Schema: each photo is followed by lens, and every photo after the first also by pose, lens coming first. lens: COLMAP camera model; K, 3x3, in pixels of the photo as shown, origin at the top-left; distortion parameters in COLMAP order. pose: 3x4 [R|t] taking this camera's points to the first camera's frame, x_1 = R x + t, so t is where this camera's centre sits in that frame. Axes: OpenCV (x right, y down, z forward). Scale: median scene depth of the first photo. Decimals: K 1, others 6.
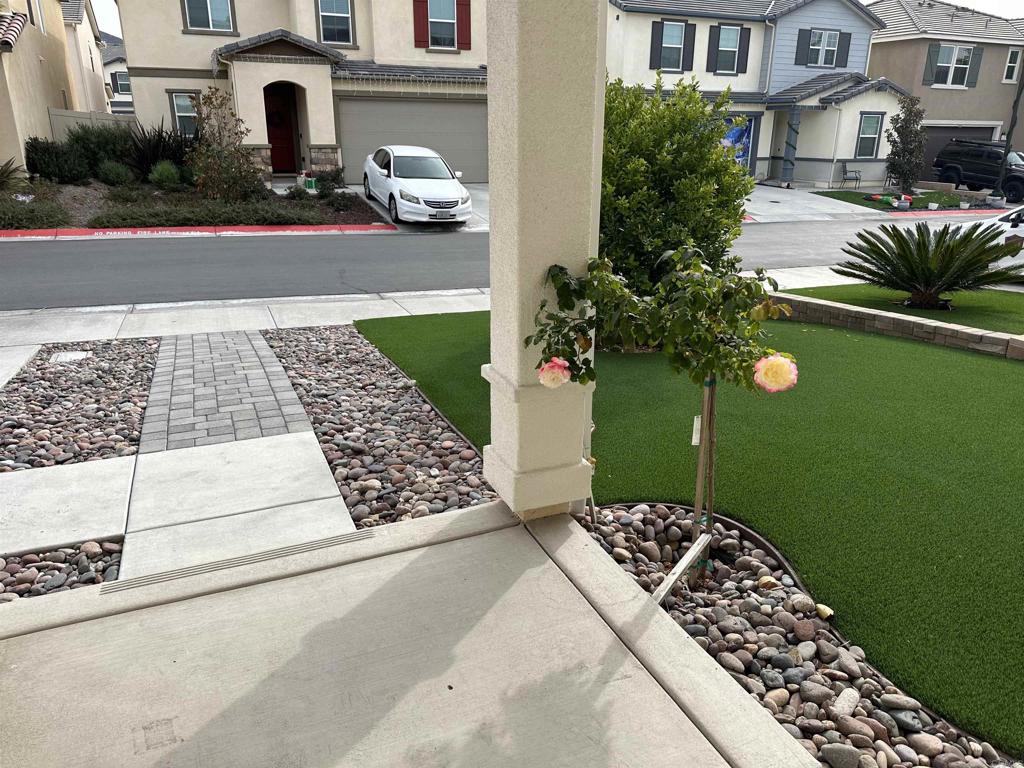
lens RADIAL K [[717.7, 0, 519.3], [0, 717.7, 387.0], [0, 0, 1]] dist [0.114251, -0.153764]
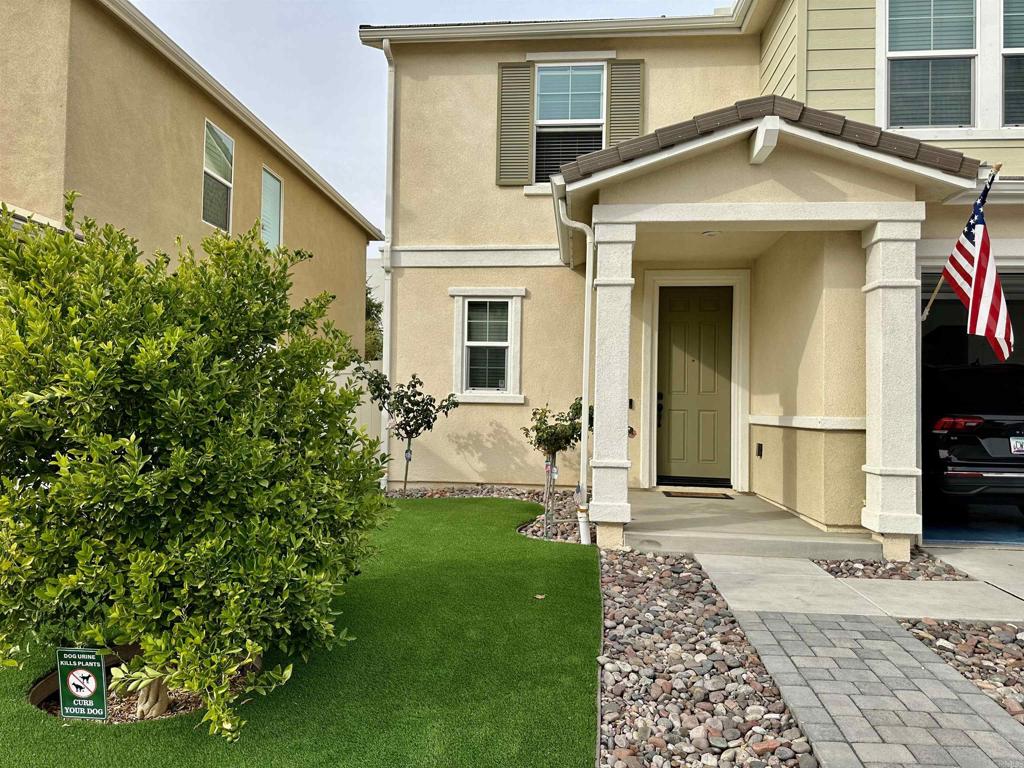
lens RADIAL K [[717.7, 0, 519.3], [0, 717.7, 387.0], [0, 0, 1]] dist [0.114251, -0.153764]
pose [[-0.880718, -0.009289, 0.473550, -0.497458], [0.130602, 0.956285, 0.261653, -0.546517], [-0.455279, 0.292289, -0.841004, 1.883851]]
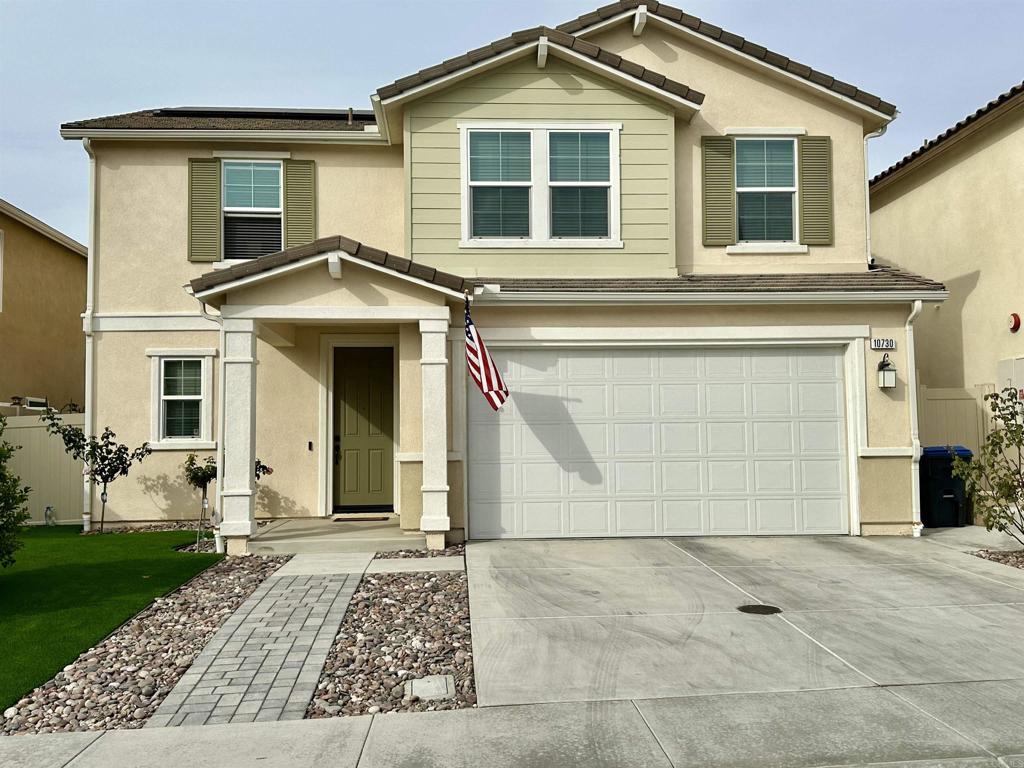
lens RADIAL K [[923.7, 0, 512.0], [0, 923.7, 384.0], [0, 0, 1]] dist [0.189796, -0.357923]
pose [[-0.940892, 0.025520, 0.337745, -1.529301], [0.114310, 0.962579, 0.245713, -0.822778], [-0.318836, 0.269797, -0.908600, 2.625514]]
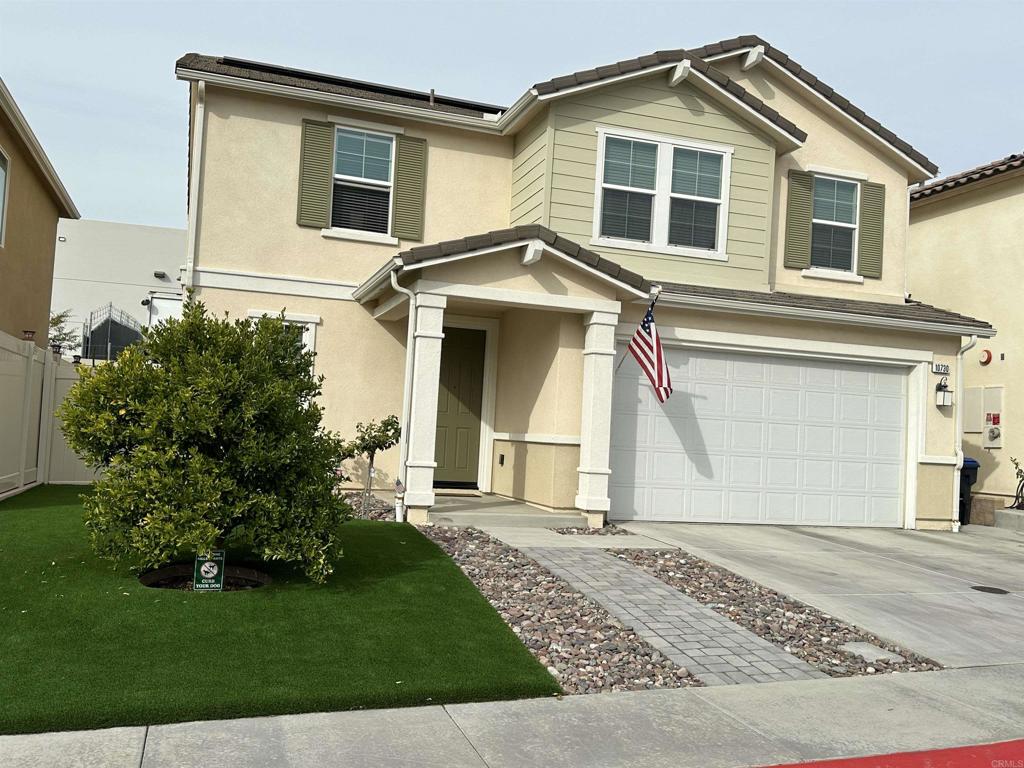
lens RADIAL K [[897.8, 0, 516.8], [0, 897.8, 384.5], [0, 0, 1]] dist [0.167421, -0.288059]
pose [[-0.994919, -0.056072, 0.083614, -0.444171], [-0.031340, 0.961772, 0.272053, -0.897666], [-0.095672, 0.268050, -0.958643, 2.935299]]
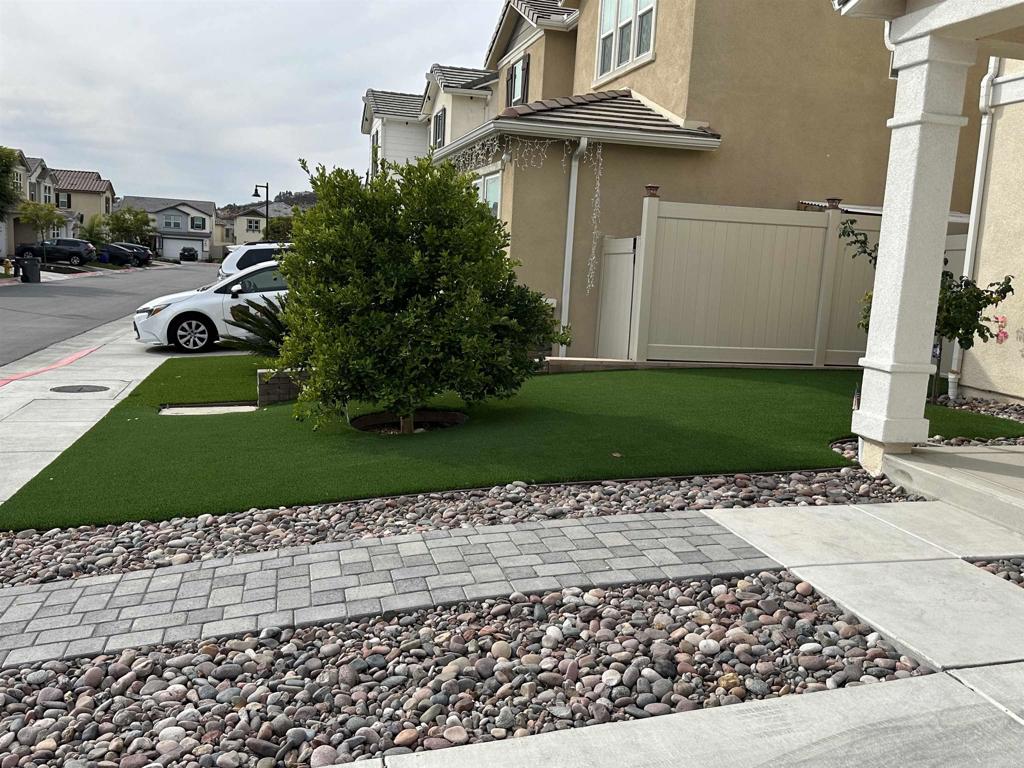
lens RADIAL K [[897.8, 0, 516.8], [0, 897.8, 384.5], [0, 0, 1]] dist [0.167421, -0.288059]
pose [[0.154080, -0.143089, 0.977642, -1.420987], [0.271588, 0.957479, 0.097334, -0.269344], [-0.949999, 0.250519, 0.186390, 0.944605]]
